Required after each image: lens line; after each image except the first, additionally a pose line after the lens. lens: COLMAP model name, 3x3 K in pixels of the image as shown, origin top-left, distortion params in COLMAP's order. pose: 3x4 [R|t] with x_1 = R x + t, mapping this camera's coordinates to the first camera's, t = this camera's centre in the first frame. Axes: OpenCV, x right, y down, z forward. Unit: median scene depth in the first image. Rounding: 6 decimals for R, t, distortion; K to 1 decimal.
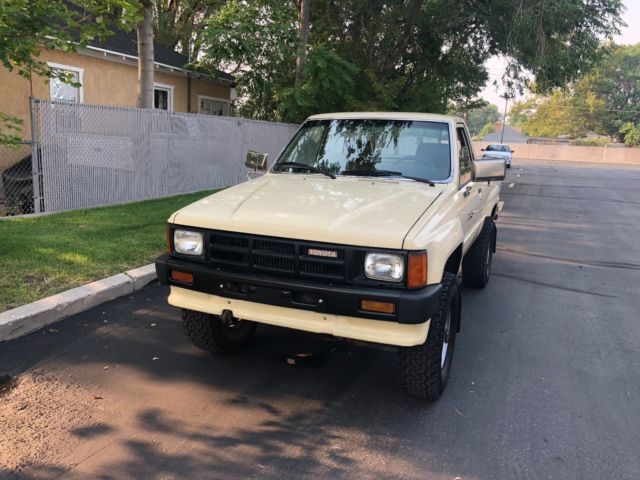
lens RADIAL K [[522.9, 0, 322.0], [0, 522.9, 239.5], [0, 0, 1]] dist [0.024659, -0.015584]
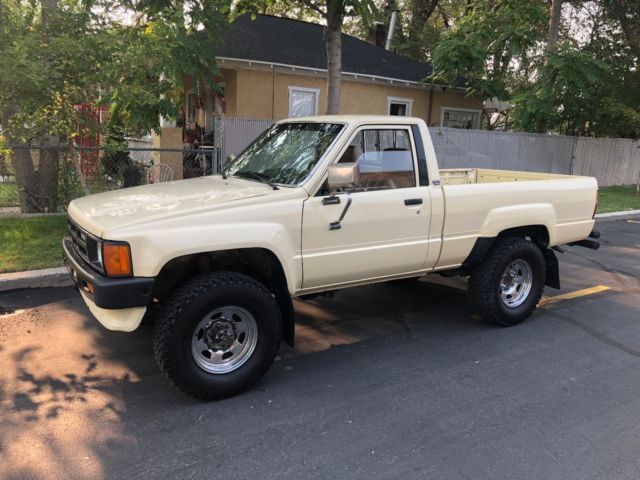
lens RADIAL K [[522.9, 0, 319.5], [0, 522.9, 242.1], [0, 0, 1]] dist [0.024659, -0.015584]
pose [[0.814057, 0.098398, -0.572389, 1.047975], [-0.109912, 0.993835, 0.014531, -0.036274], [0.570290, 0.051083, 0.819854, 0.328196]]
